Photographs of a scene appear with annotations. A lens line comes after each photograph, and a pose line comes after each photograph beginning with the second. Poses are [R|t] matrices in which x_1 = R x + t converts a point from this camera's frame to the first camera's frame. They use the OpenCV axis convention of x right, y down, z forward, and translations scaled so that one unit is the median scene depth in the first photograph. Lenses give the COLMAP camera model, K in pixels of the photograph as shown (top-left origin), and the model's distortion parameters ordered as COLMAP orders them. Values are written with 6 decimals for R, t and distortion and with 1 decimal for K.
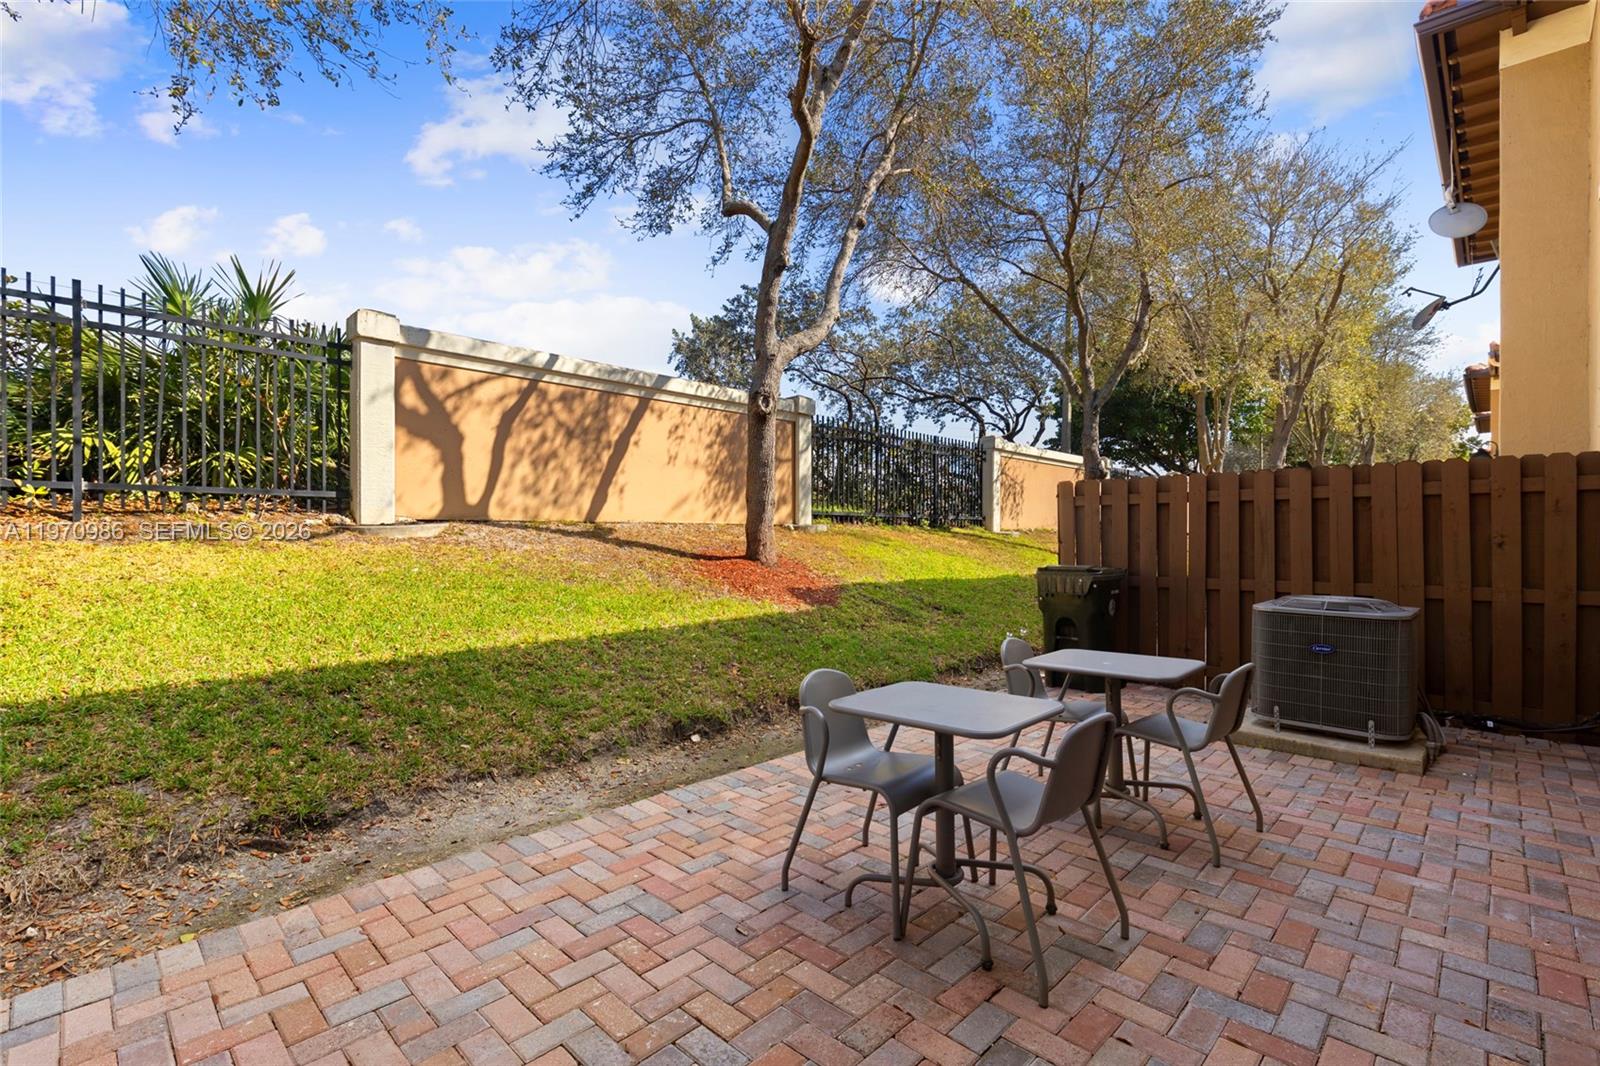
lens RADIAL K [[727.4, 0, 798.7], [0, 727.4, 528.3], [0, 0, 1]] dist [0.005561, 0.000632]
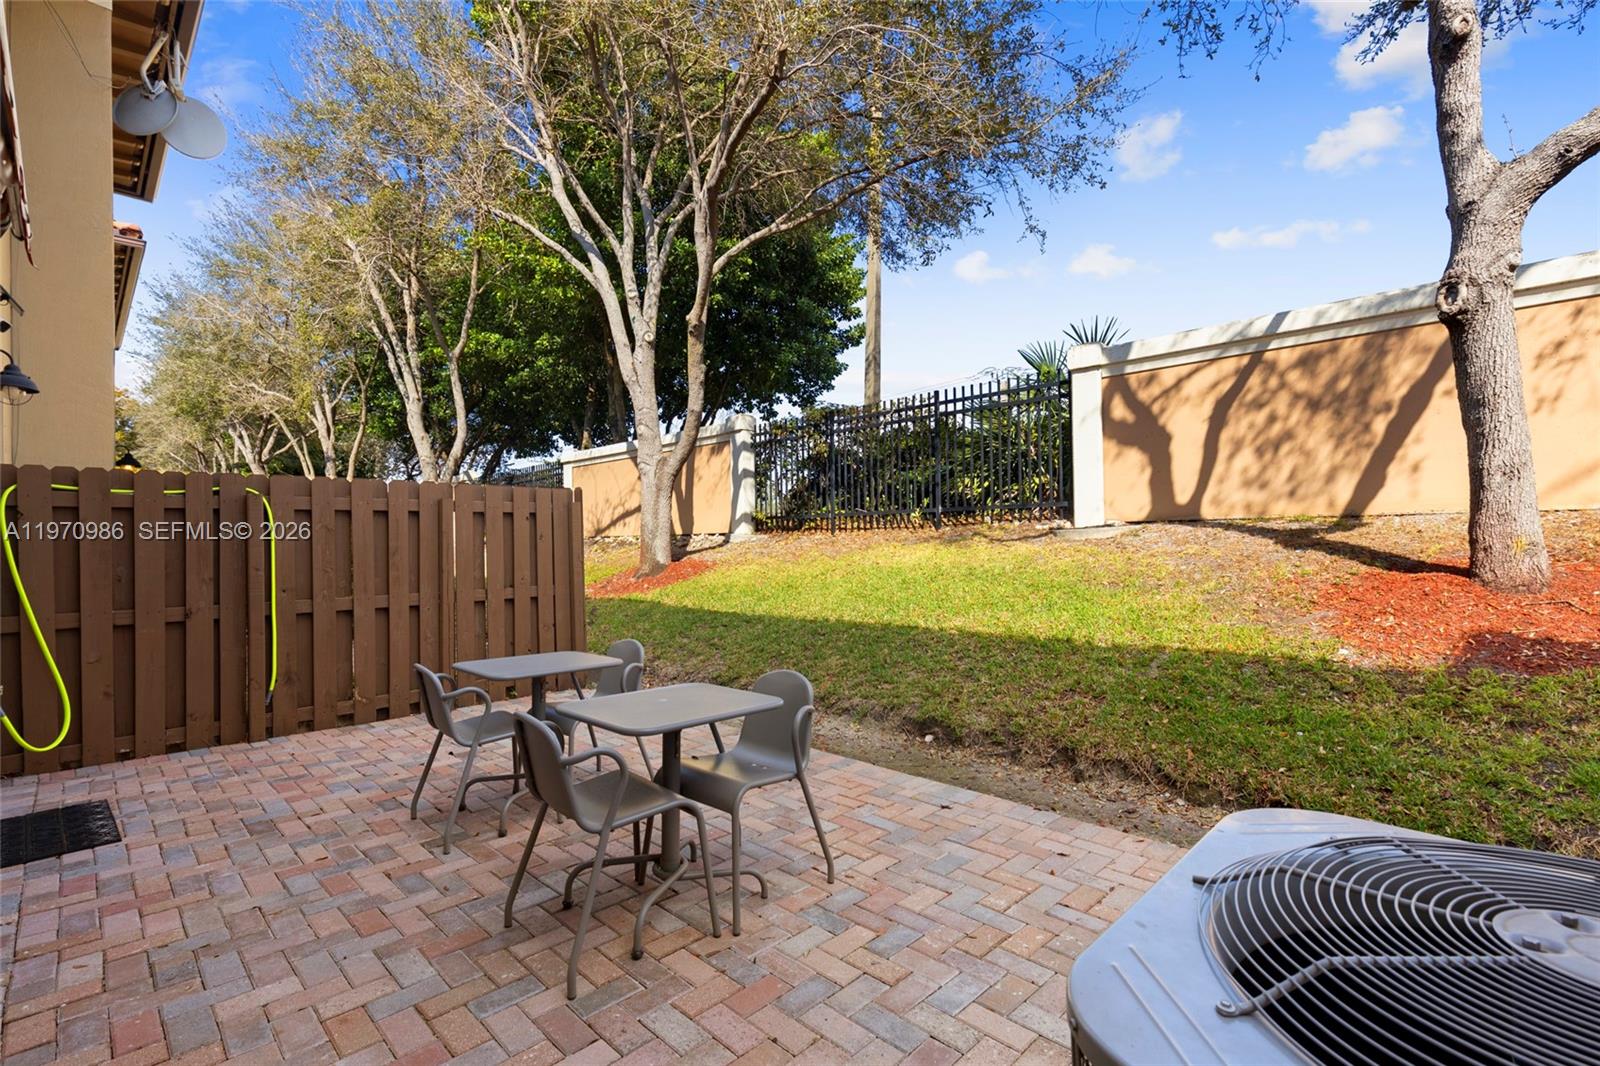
lens RADIAL K [[727.4, 0, 799.1], [0, 727.4, 541.4], [0, 0, 1]] dist [0.005561, 0.000632]
pose [[-0.018260, 0.003331, -0.999828, 0.501388], [0.021679, 0.999761, 0.002935, 0.002488], [0.999598, -0.021621, -0.018328, 0.479676]]
